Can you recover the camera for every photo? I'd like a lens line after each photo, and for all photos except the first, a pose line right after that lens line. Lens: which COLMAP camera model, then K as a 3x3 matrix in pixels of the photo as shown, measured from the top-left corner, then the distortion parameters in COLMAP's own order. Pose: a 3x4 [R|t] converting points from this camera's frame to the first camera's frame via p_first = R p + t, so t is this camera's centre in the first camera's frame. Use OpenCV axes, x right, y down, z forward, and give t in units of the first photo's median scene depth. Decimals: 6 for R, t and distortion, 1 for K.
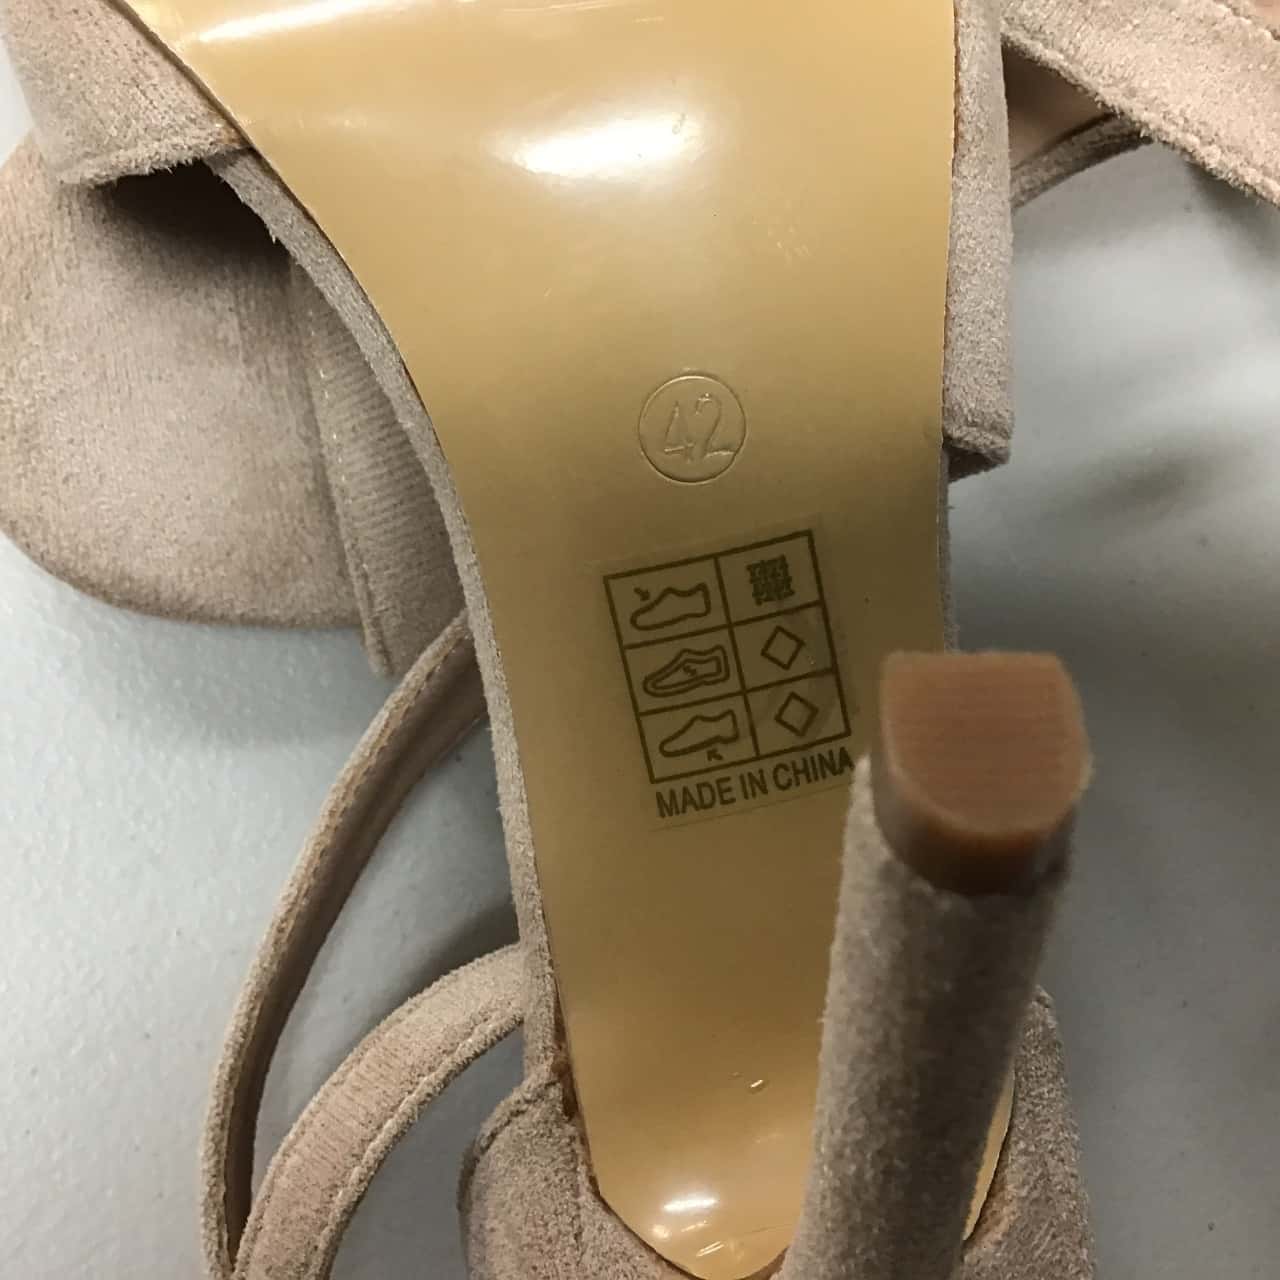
lens RADIAL K [[1610.2, 0, 707.3], [0, 1610.2, 638.3], [0, 0, 1]] dist [0.034433, -0.290365]
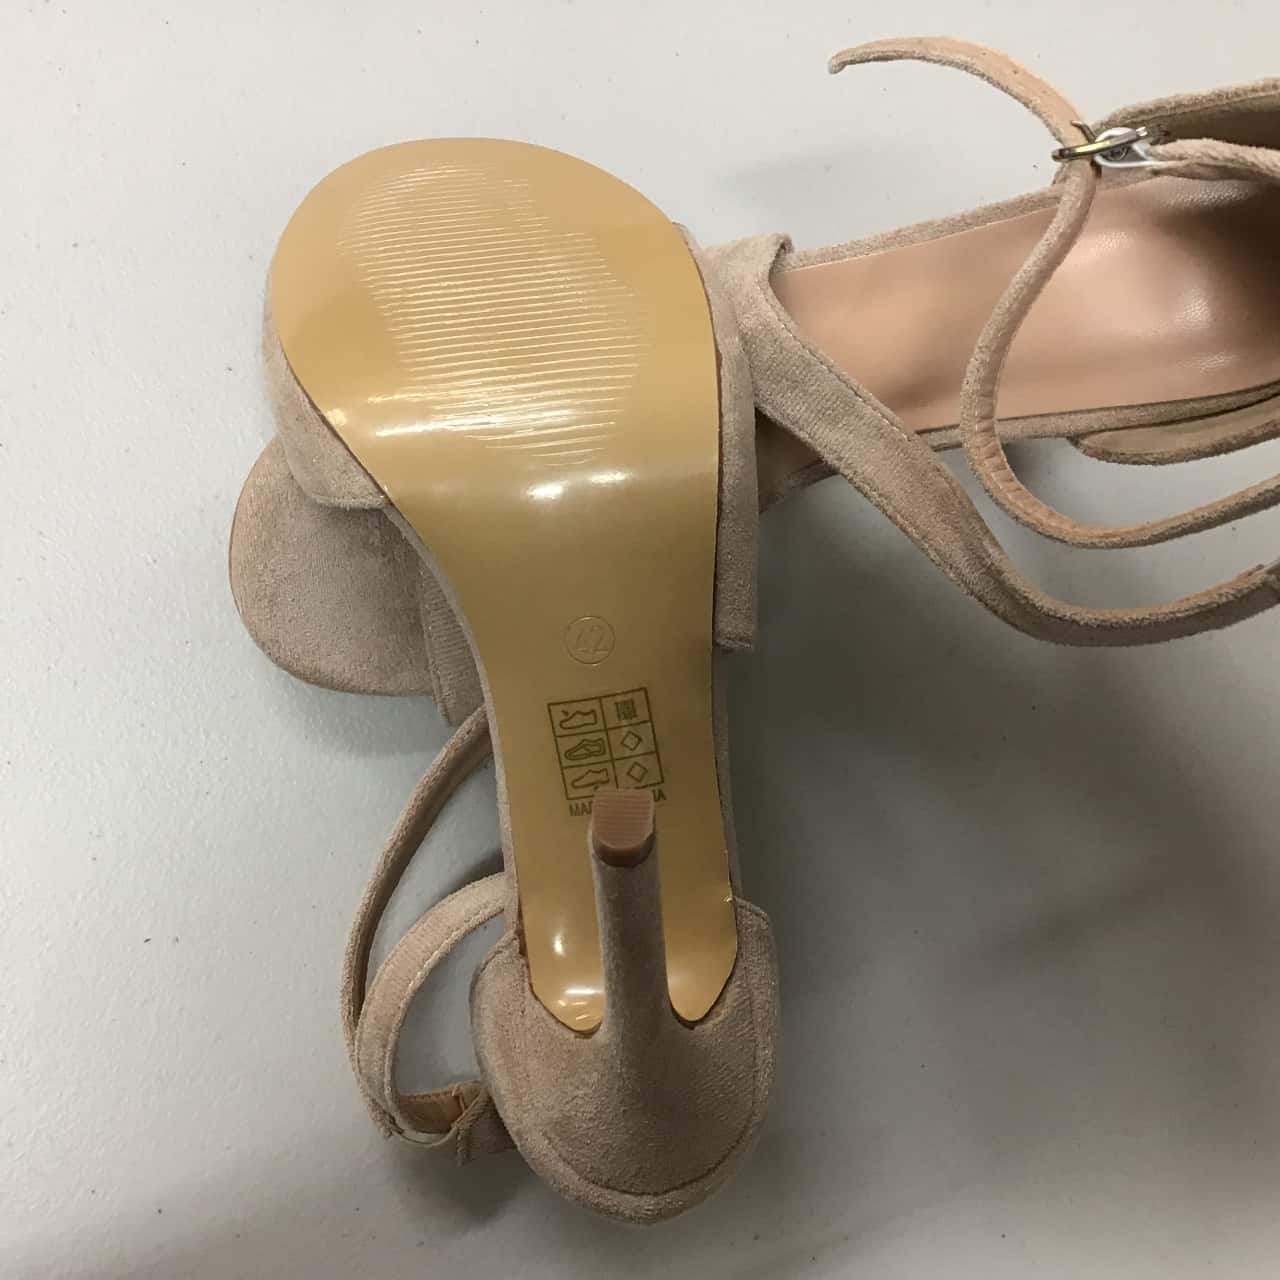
lens RADIAL K [[1125.6, 0, 638.7], [0, 1125.6, 699.9], [0, 0, 1]] dist [-0.094925, -0.008105]
pose [[0.997782, 0.057718, -0.033174, 0.091557], [-0.056690, 0.997906, 0.031143, -0.084307], [0.034903, -0.029193, 0.998964, -0.421148]]
